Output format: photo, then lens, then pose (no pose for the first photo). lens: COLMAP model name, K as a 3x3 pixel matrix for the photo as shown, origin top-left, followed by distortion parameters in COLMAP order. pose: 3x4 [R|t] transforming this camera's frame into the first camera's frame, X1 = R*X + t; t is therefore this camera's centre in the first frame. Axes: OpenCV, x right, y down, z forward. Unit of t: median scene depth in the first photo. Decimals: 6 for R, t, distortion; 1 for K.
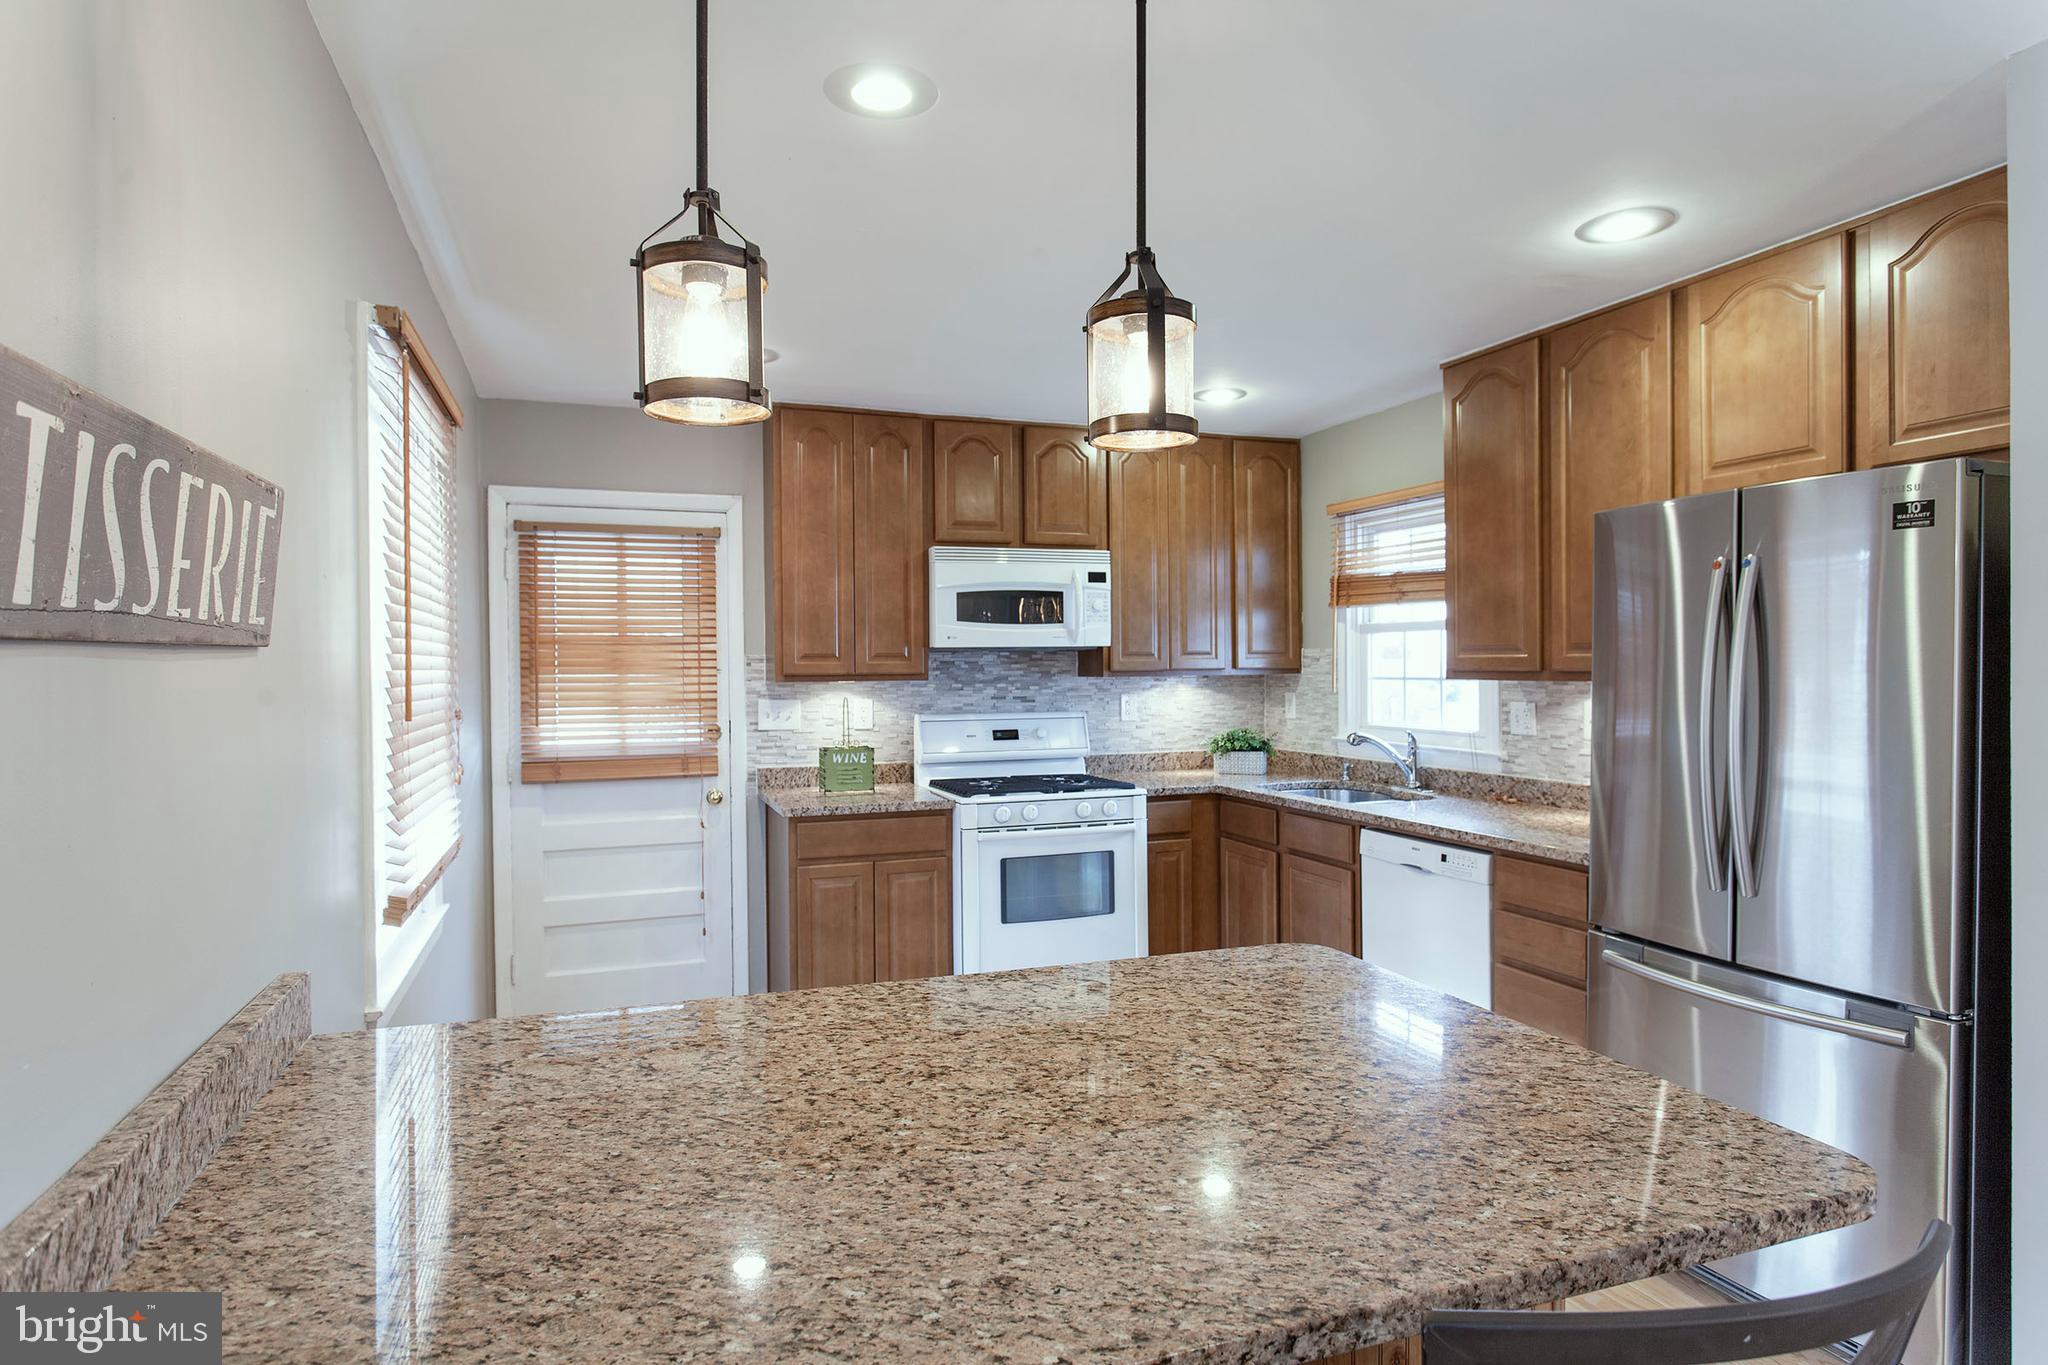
lens RADIAL K [[1134.6, 0, 1019.8], [0, 1134.6, 677.3], [0, 0, 1]] dist [-0.022275, 0.000630]
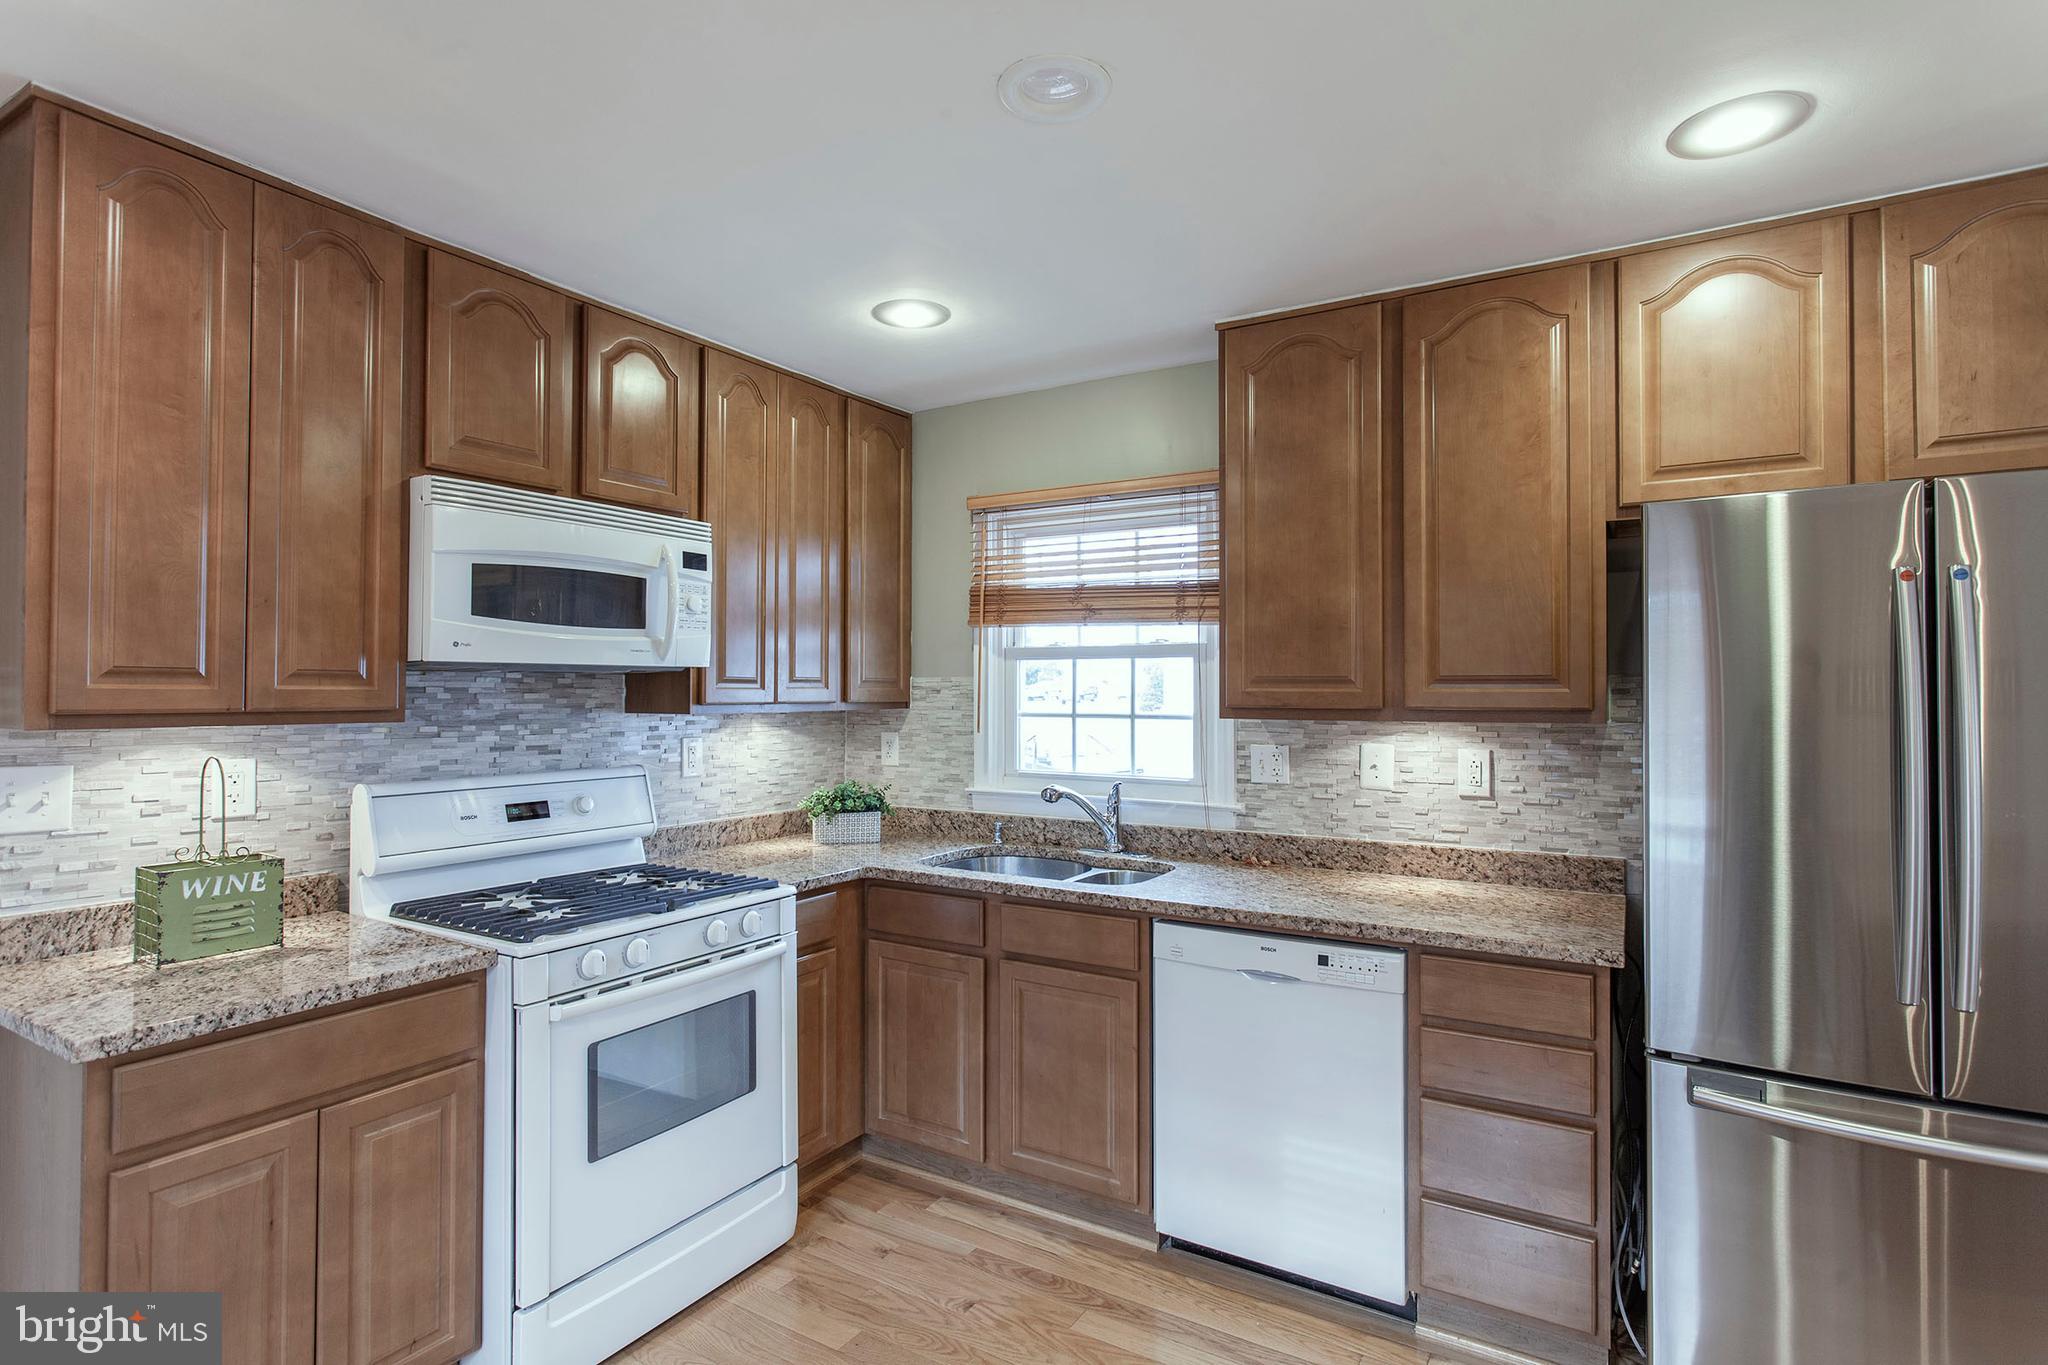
lens RADIAL K [[1020.1, 0, 1024.6], [0, 1020.1, 676.3], [0, 0, 1]] dist [-0.012618, 0.005587]
pose [[0.786337, 0.020260, 0.617465, -0.156651], [-0.001793, 0.999533, -0.030512, -0.005025], [-0.617795, 0.022886, 0.786006, 0.467287]]
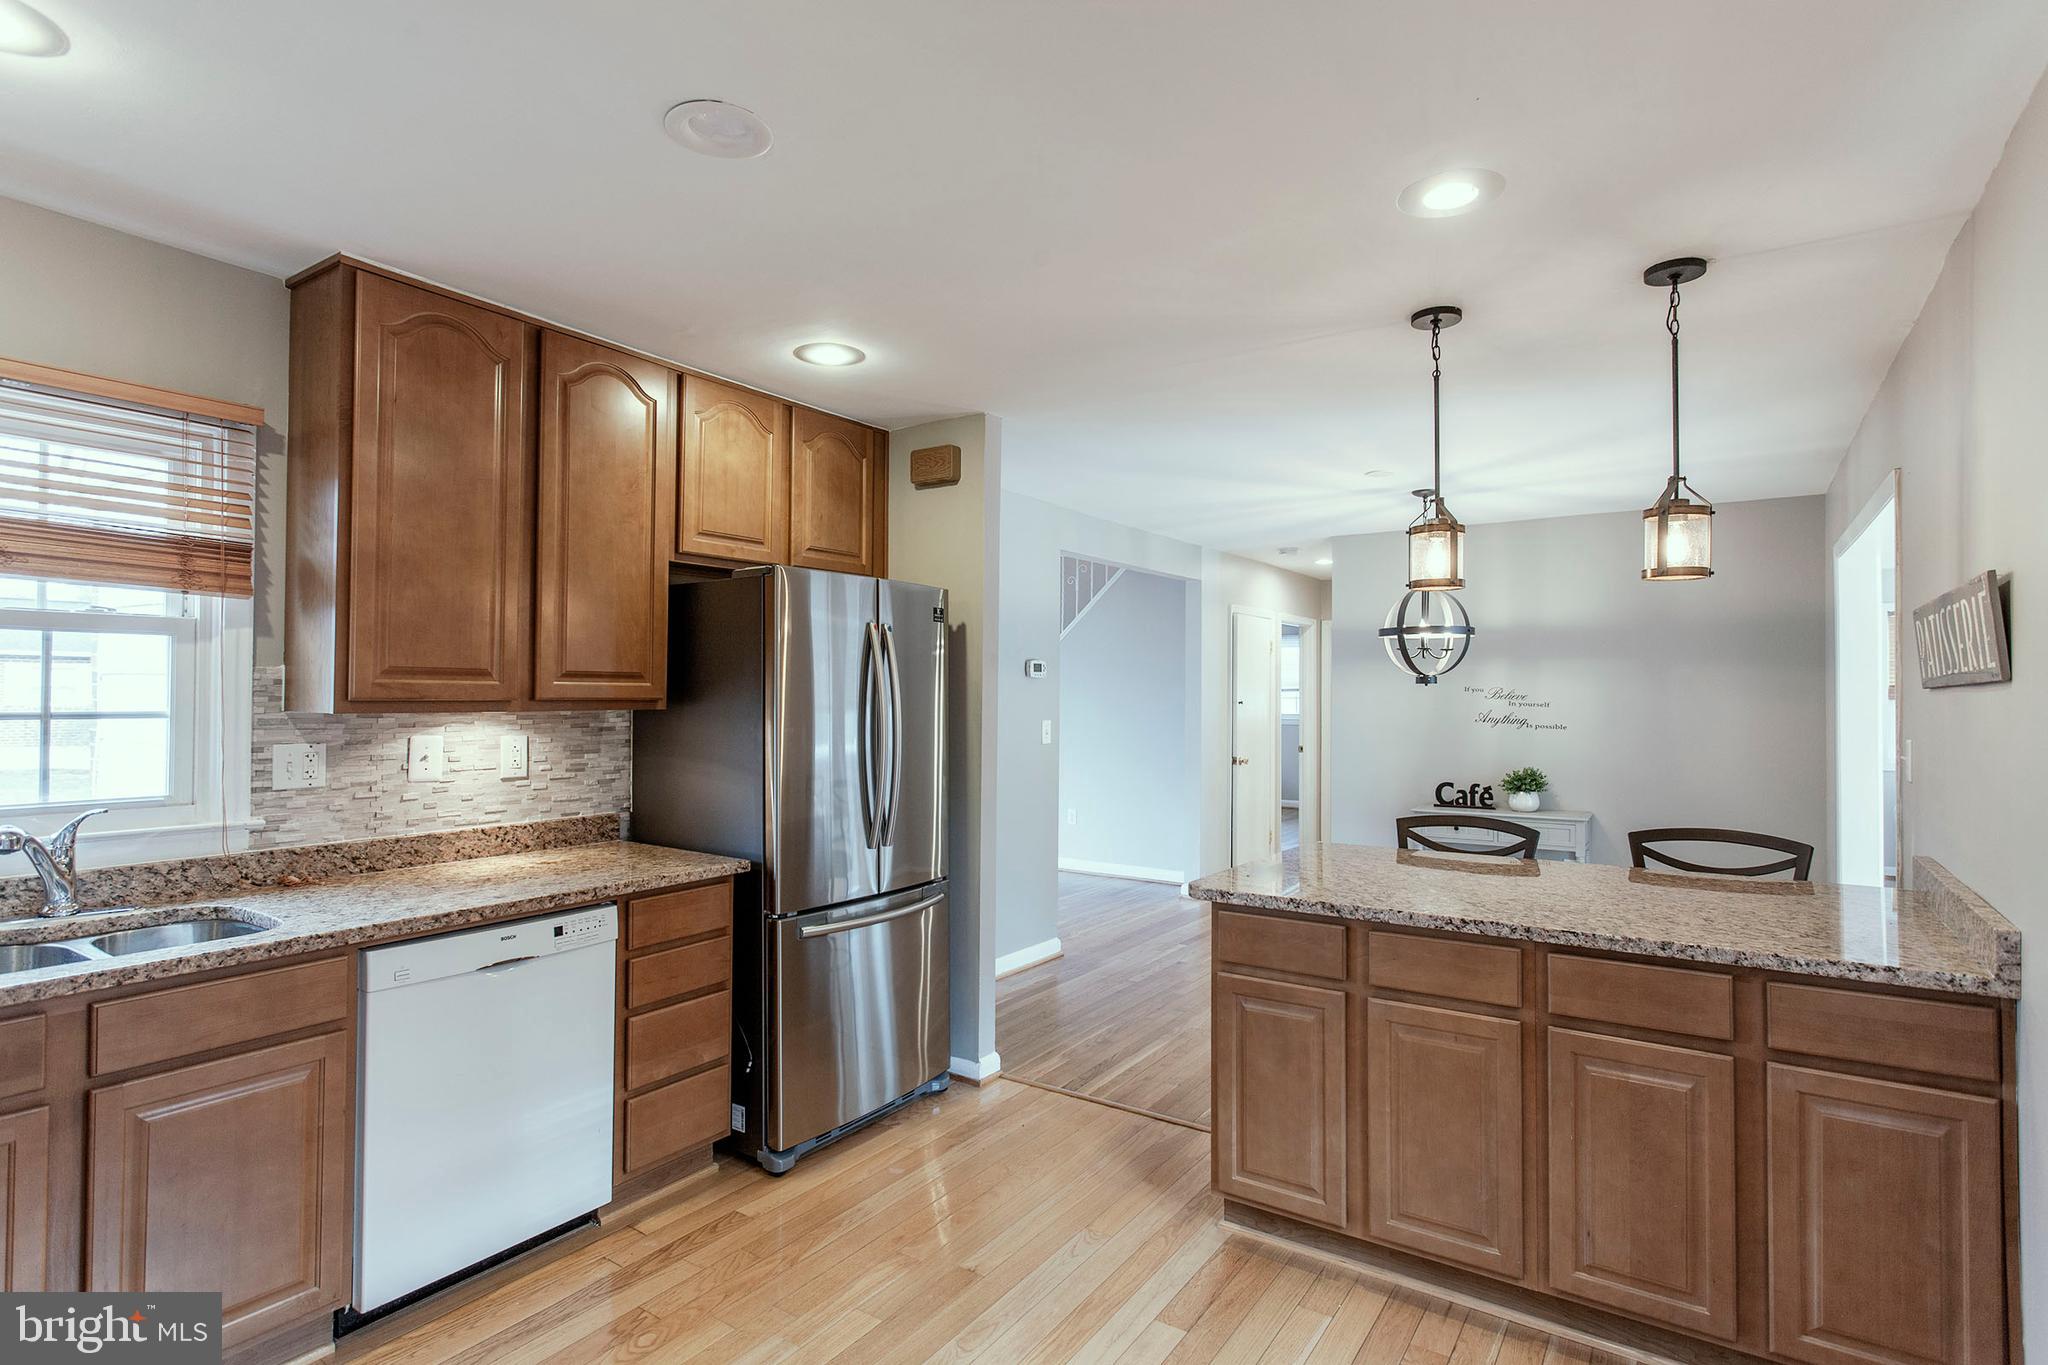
lens RADIAL K [[1020.1, 0, 1025.0], [0, 1020.1, 676.7], [0, 0, 1]] dist [-0.012618, 0.005587]
pose [[-0.580113, 0.016643, 0.814366, -0.329725], [0.007094, 0.999857, -0.015381, -0.007158], [-0.814505, -0.003145, -0.580147, 0.911954]]
